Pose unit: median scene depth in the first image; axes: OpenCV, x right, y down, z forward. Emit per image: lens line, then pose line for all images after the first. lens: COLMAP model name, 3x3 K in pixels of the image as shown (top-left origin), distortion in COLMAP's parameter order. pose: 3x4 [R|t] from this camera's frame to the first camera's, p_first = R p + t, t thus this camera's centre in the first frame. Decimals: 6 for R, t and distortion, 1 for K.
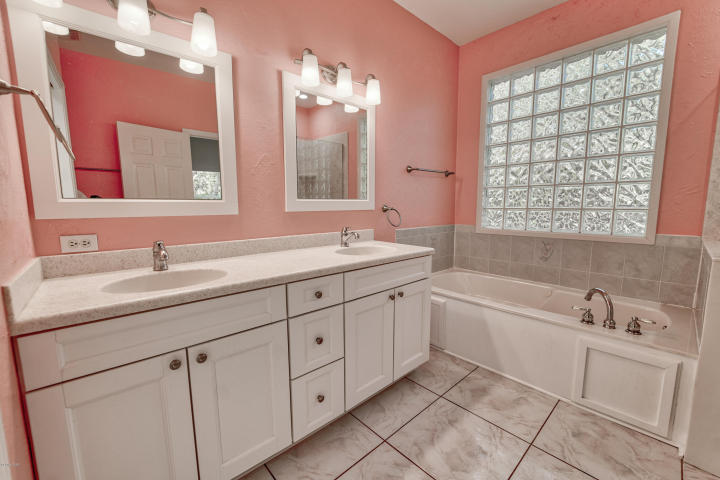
lens RADIAL K [[294.2, 0, 360.0], [0, 294.2, 240.0], [0, 0, 1]] dist [-0.012102, -0.000308]
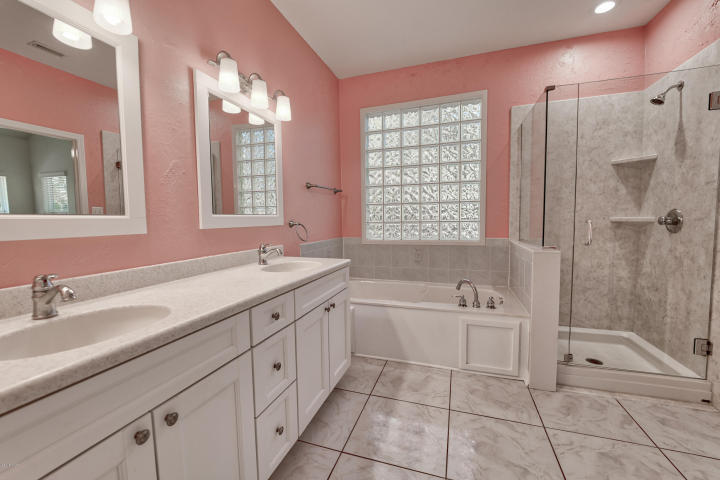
lens RADIAL K [[292.4, 0, 355.5], [0, 292.4, 239.3], [0, 0, 1]] dist [-0.014016, -0.000682]
pose [[0.878374, -0.041211, 0.476194, -0.251545], [0.066907, 0.997068, -0.037126, -0.004036], [-0.473268, 0.064472, 0.878556, 0.039028]]
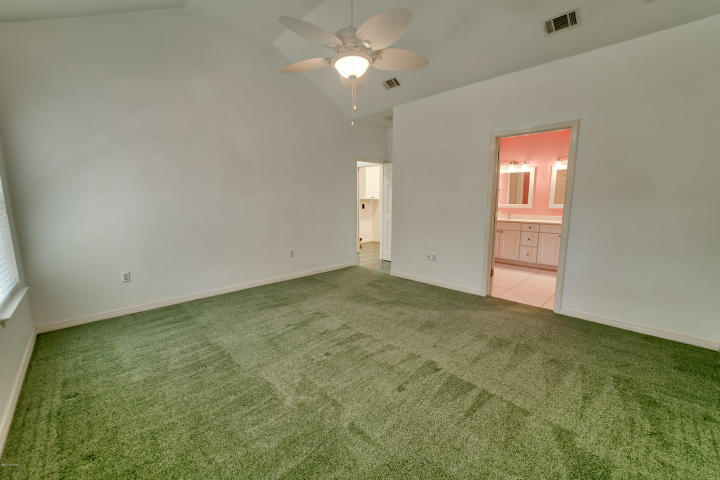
lens RADIAL K [[292.4, 0, 355.5], [0, 292.4, 239.3], [0, 0, 1]] dist [-0.014016, -0.000682]
pose [[0.019657, 0.146024, -0.989086, 2.813258], [-0.117552, 0.982753, 0.142752, 0.036431], [0.992872, 0.113463, 0.036483, -1.138333]]
